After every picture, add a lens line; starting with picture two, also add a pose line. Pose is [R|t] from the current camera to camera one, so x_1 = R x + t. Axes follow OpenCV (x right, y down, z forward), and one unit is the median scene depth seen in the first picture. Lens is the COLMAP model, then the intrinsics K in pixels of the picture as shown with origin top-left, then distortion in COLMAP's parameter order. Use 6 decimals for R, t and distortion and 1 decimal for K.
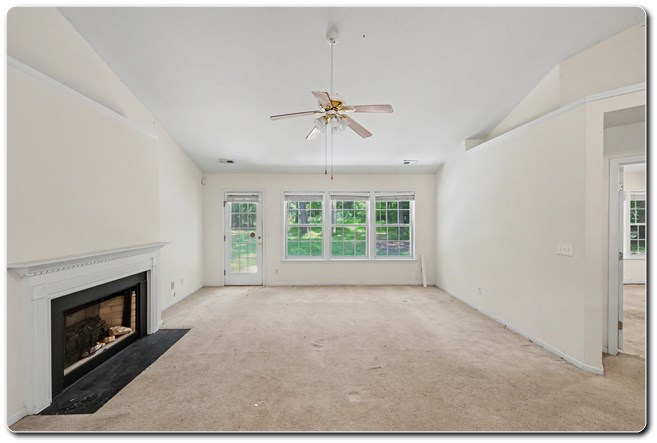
lens RADIAL K [[259.4, 0, 320.6], [0, 259.4, 219.2], [0, 0, 1]] dist [0.009749, -0.000854]
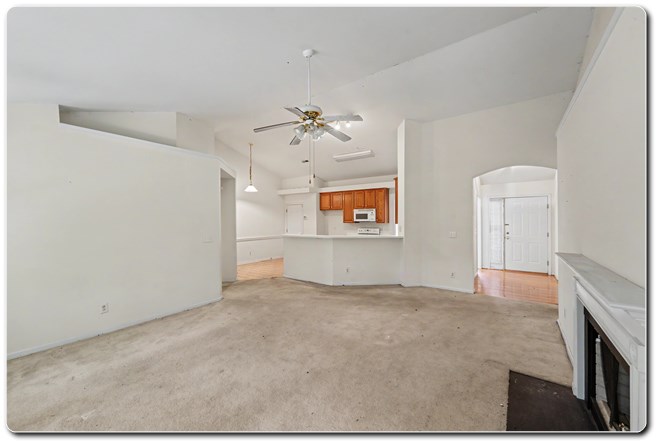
lens RADIAL K [[259.4, 0, 326.4], [0, 259.4, 221.1], [0, 0, 1]] dist [0.009749, -0.000854]
pose [[-0.795437, 0.004099, 0.606023, -0.358958], [0.008970, 0.999947, 0.005009, 0.000699], [-0.605970, 0.009421, -0.795431, 0.979273]]
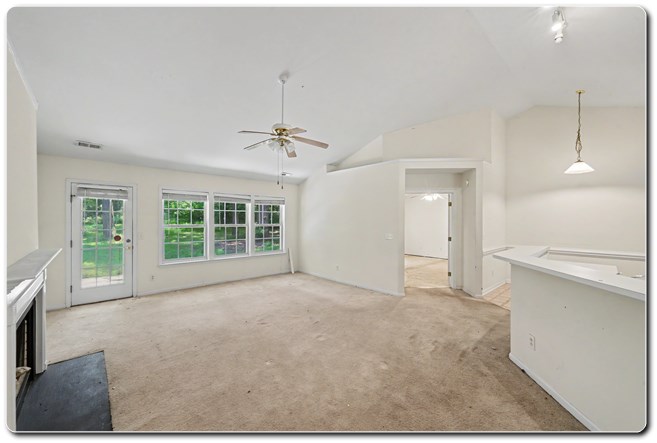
lens RADIAL K [[259.4, 0, 319.3], [0, 259.4, 220.4], [0, 0, 1]] dist [0.009749, -0.000854]
pose [[0.761629, 0.004748, 0.647996, -0.355469], [-0.006063, 0.999982, -0.000200, 0.001015], [-0.647985, -0.003776, 0.761644, -0.055857]]
